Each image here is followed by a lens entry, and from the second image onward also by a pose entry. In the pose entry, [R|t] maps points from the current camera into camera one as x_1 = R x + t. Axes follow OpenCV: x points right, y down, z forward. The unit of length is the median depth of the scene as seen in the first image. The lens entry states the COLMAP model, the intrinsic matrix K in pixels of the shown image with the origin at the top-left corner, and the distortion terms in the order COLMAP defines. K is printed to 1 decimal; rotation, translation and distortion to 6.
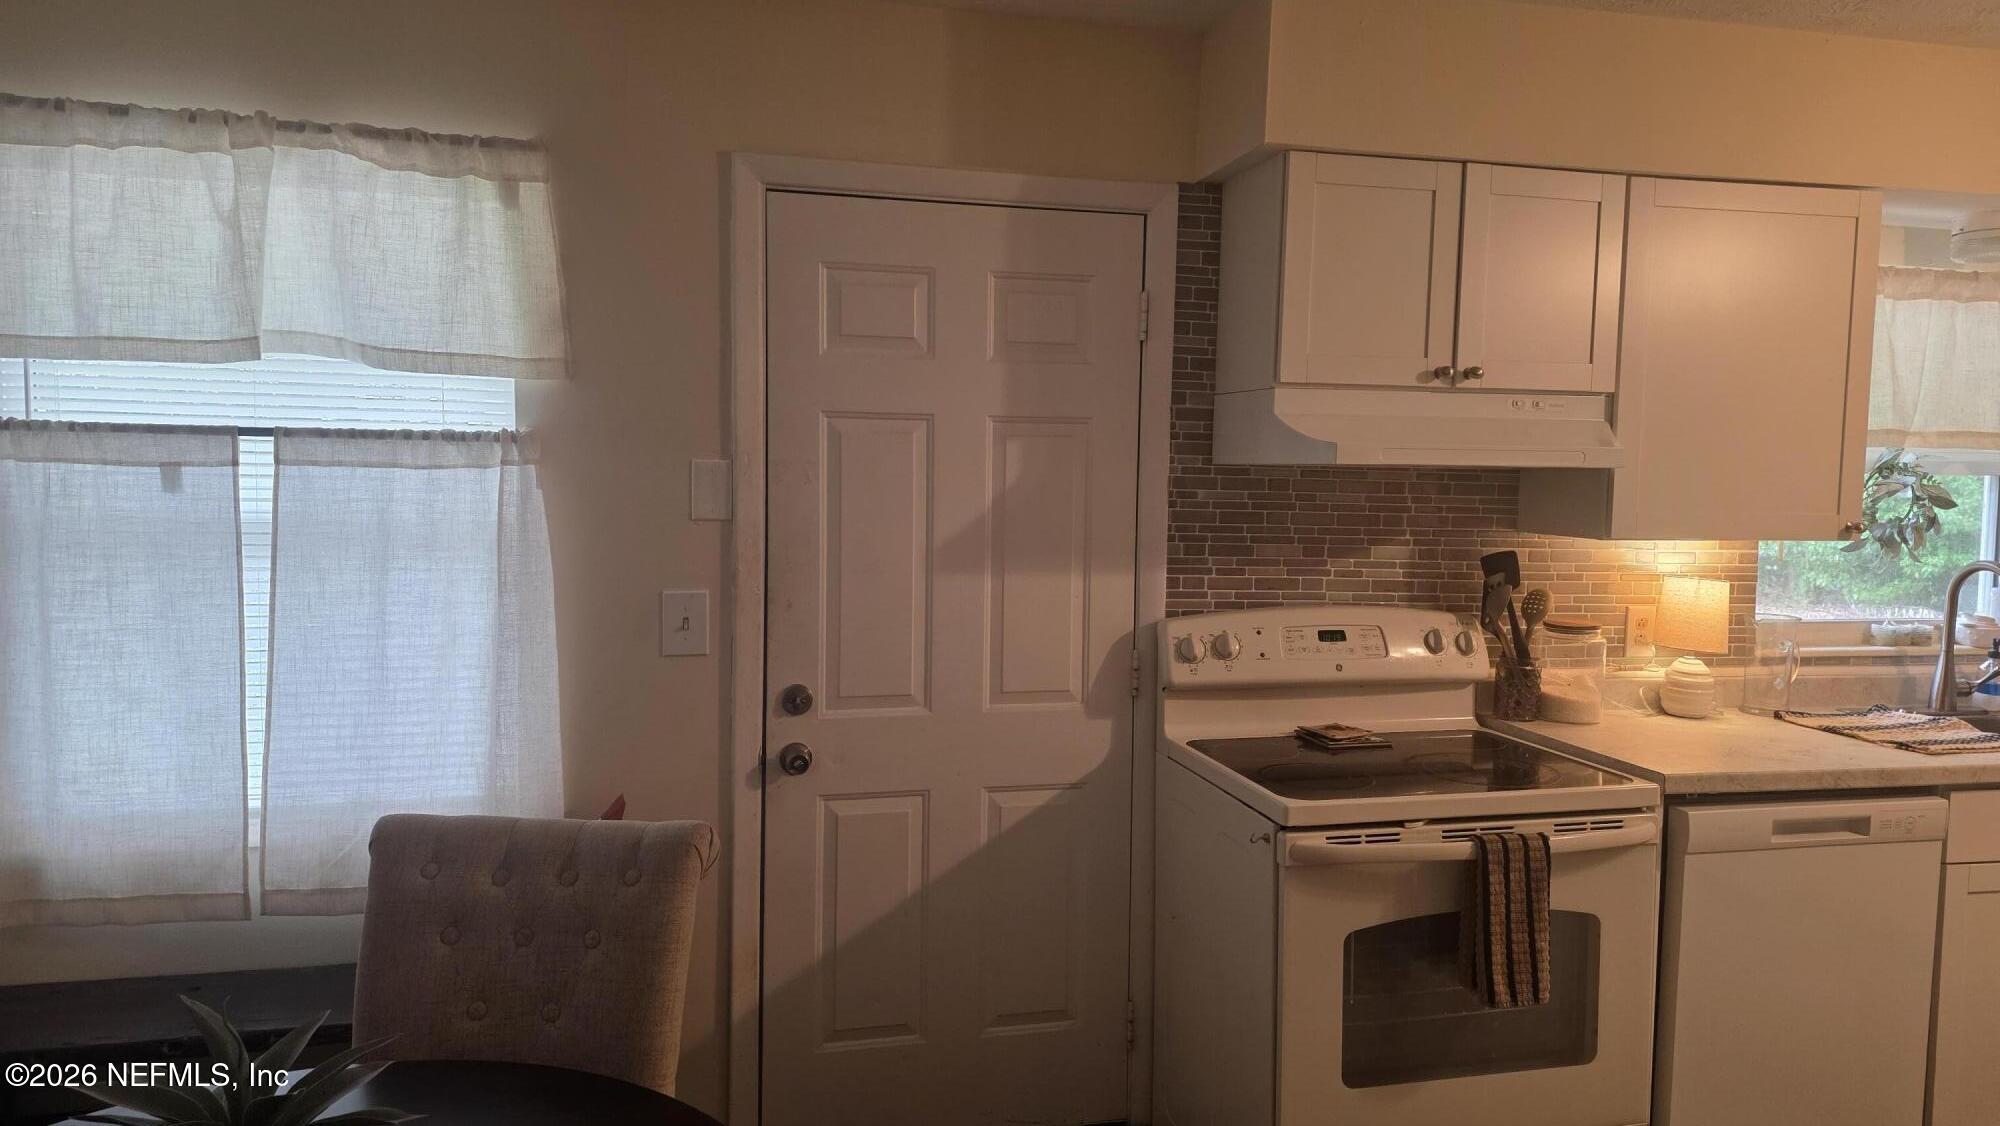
lens RADIAL K [[1242.3, 0, 996.8], [0, 1242.3, 548.3], [0, 0, 1]] dist [0.001249, -0.023179]
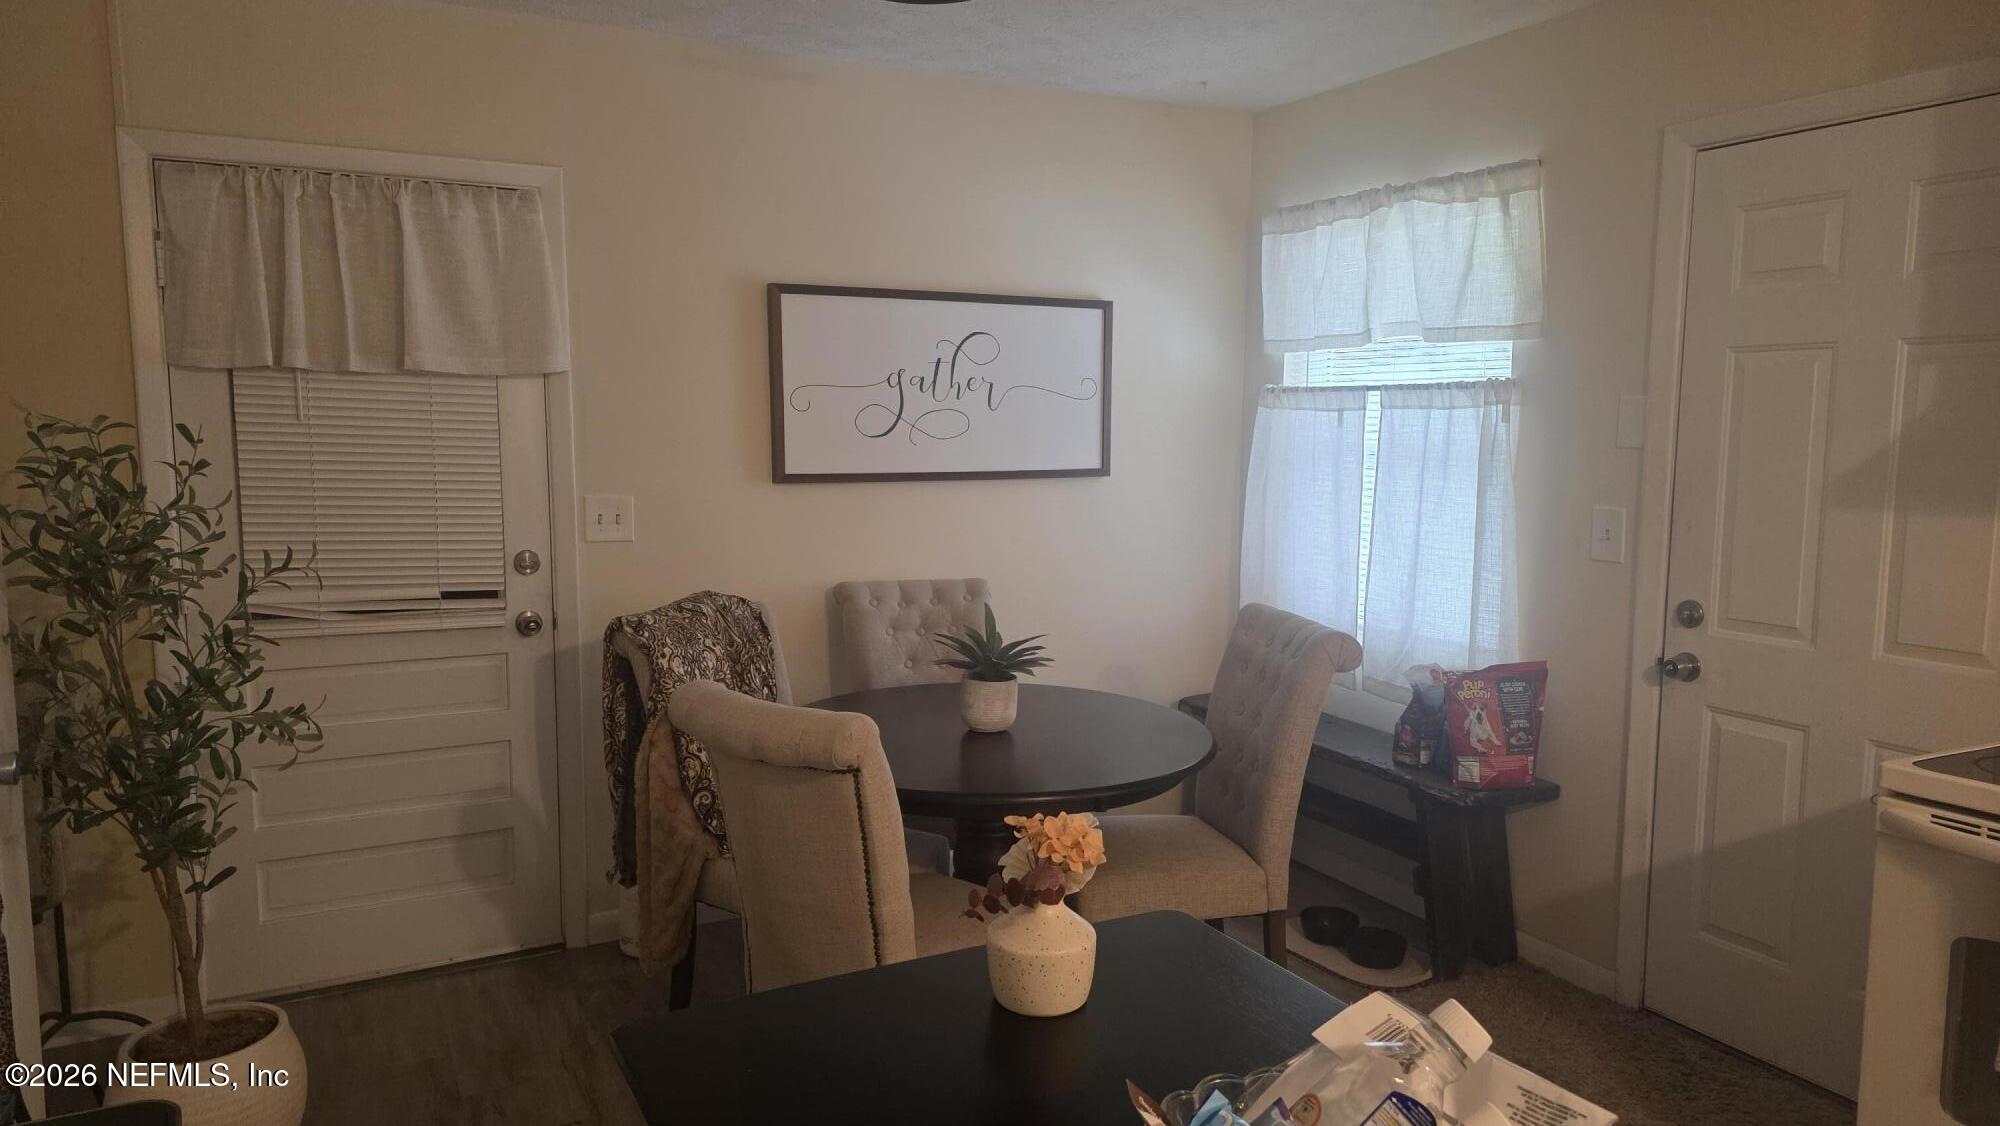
lens RADIAL K [[1254.5, 0, 1000.0], [0, 1254.5, 563.0], [0, 0, 1]] dist [0.040599, -0.070496]
pose [[0.221209, 0.092911, -0.970790, 0.769073], [-0.065268, 0.994630, 0.080320, 0.027403], [0.973040, 0.045594, 0.226085, 0.146757]]
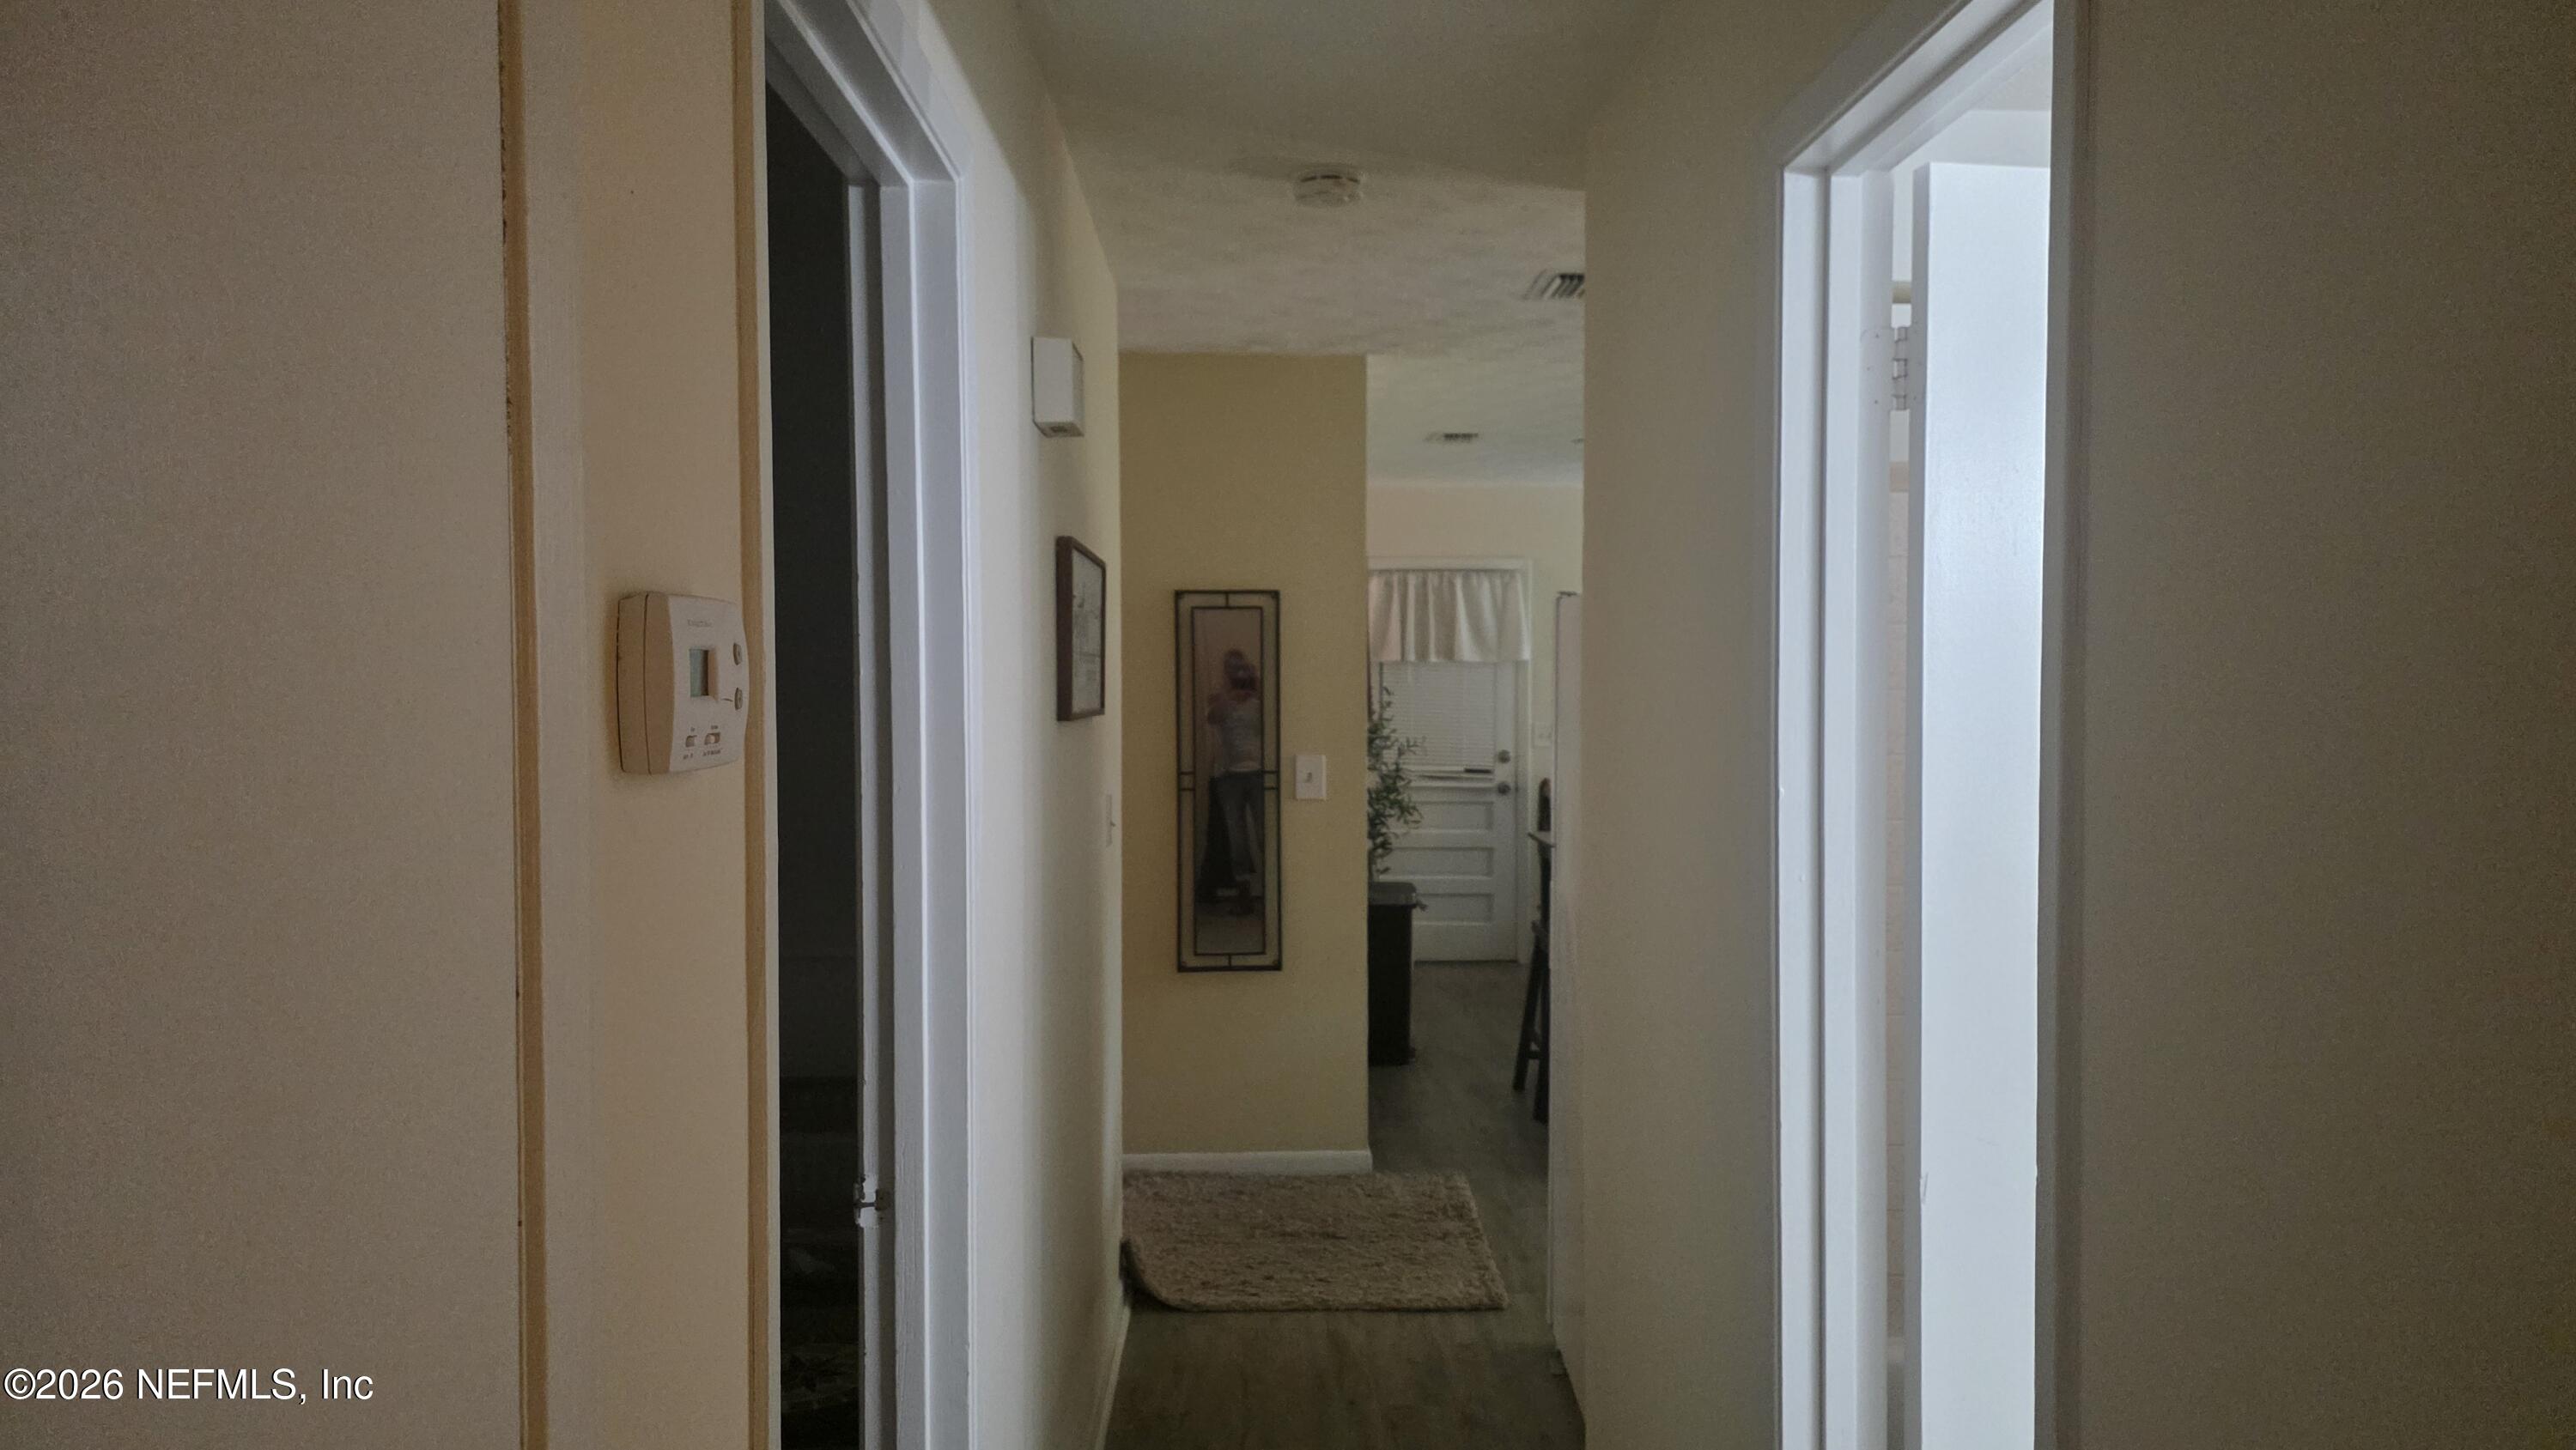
lens RADIAL K [[1615.6, 0, 1288.0], [0, 1615.6, 725.0], [0, 0, 1]] dist [0.040599, -0.070496]
pose [[-0.218700, 0.025082, -0.975470, 3.135701], [-0.068235, 0.996829, 0.040929, -0.011745], [0.973403, 0.075512, -0.216295, 0.264237]]
